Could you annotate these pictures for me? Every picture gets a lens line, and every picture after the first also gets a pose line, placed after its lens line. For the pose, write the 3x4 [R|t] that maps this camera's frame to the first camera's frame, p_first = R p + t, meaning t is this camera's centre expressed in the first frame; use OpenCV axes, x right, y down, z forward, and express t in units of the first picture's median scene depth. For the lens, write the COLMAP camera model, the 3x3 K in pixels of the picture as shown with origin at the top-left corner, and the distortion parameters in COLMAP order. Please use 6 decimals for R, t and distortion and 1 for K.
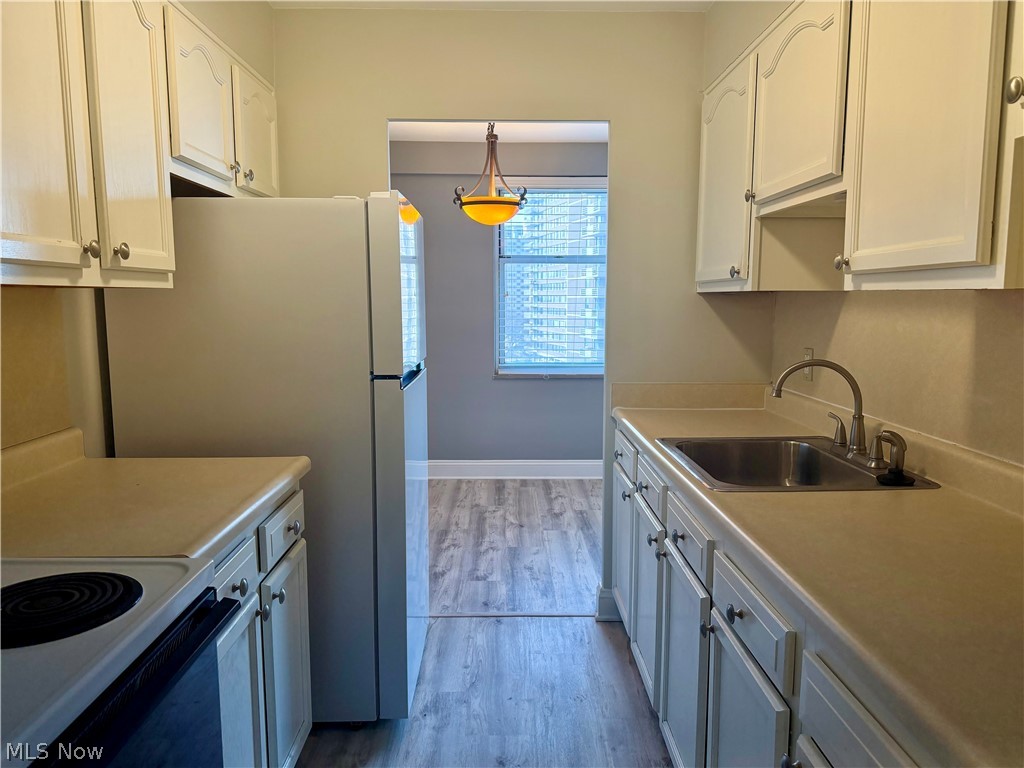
lens RADIAL K [[710.2, 0, 512.0], [0, 710.2, 384.0], [0, 0, 1]] dist [0.109876, -0.131181]
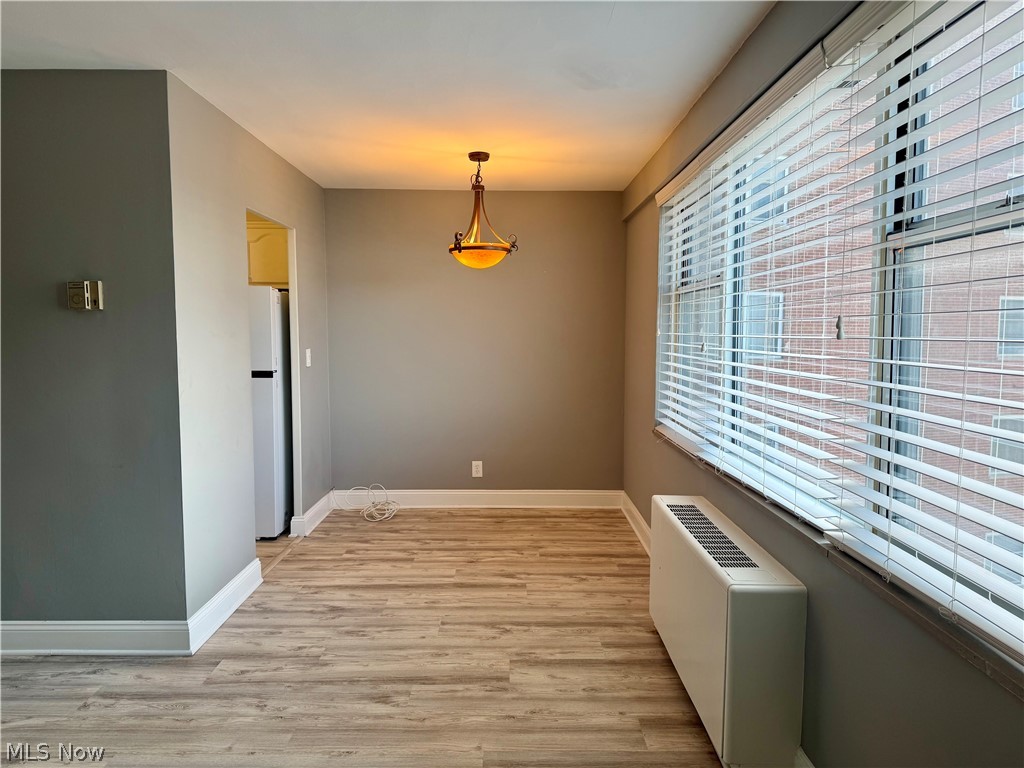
lens RADIAL K [[715.8, 0, 512.0], [0, 715.8, 384.0], [0, 0, 1]] dist [0.188493, -0.338395]
pose [[-0.017881, 0.077483, -0.996833, 1.200803], [-0.122651, 0.989293, 0.079097, -0.163293], [0.992289, 0.123677, -0.008186, 1.228832]]
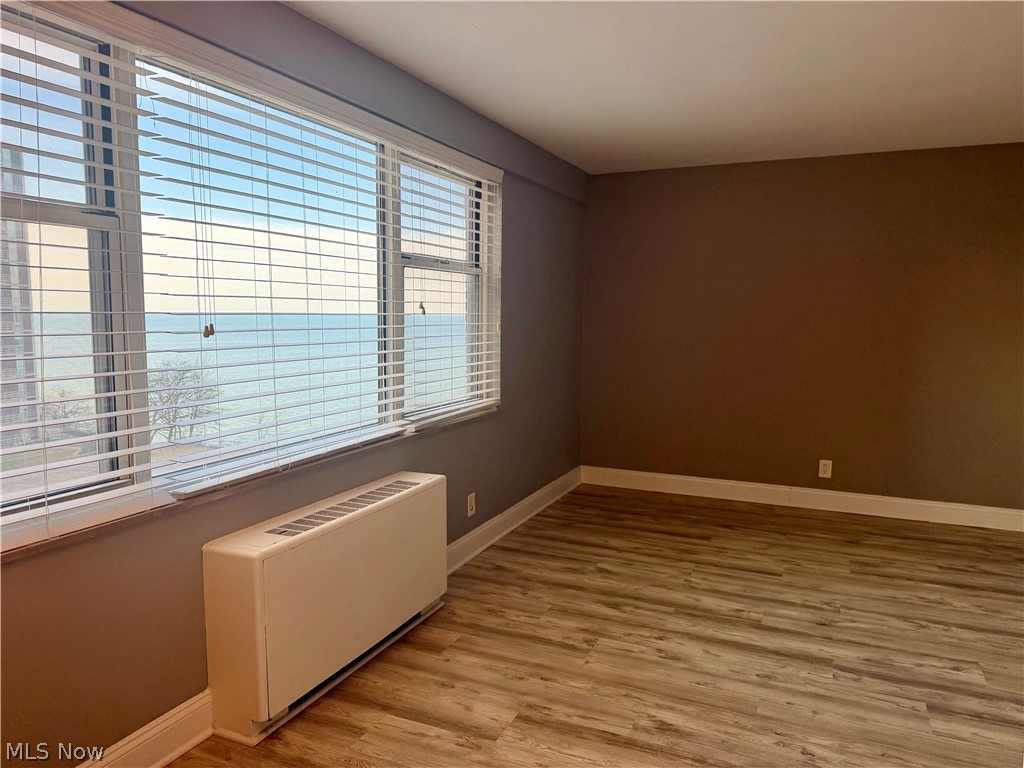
lens RADIAL K [[716.5, 0, 510.2], [0, 716.5, 385.5], [0, 0, 1]] dist [0.088920, -0.128071]
pose [[0.427360, -0.090442, 0.899547, -0.193202], [0.103222, 0.993358, 0.050835, -0.123526], [-0.898170, 0.071128, 0.433857, 0.939066]]
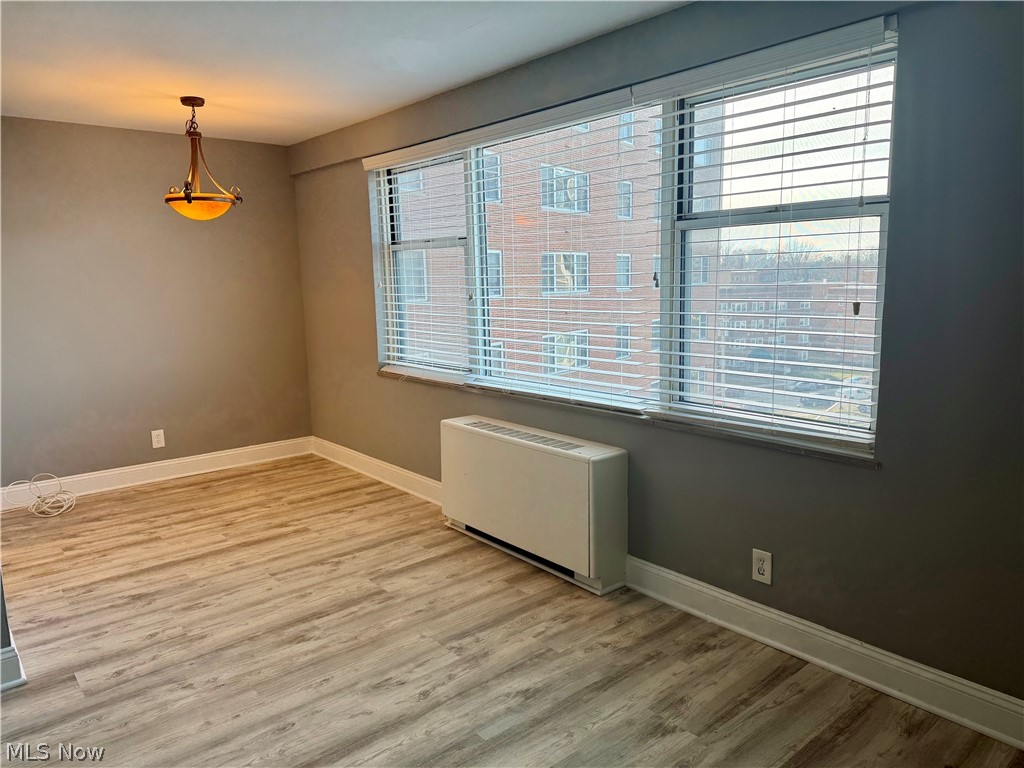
lens RADIAL K [[712.5, 0, 512.0], [0, 712.5, 384.0], [0, 0, 1]] dist [0.091074, -0.128937]
pose [[0.628678, 0.107130, -0.770251, 1.199386], [-0.075459, 0.994196, 0.076688, -0.120154], [0.773996, 0.009910, 0.633113, 0.795270]]
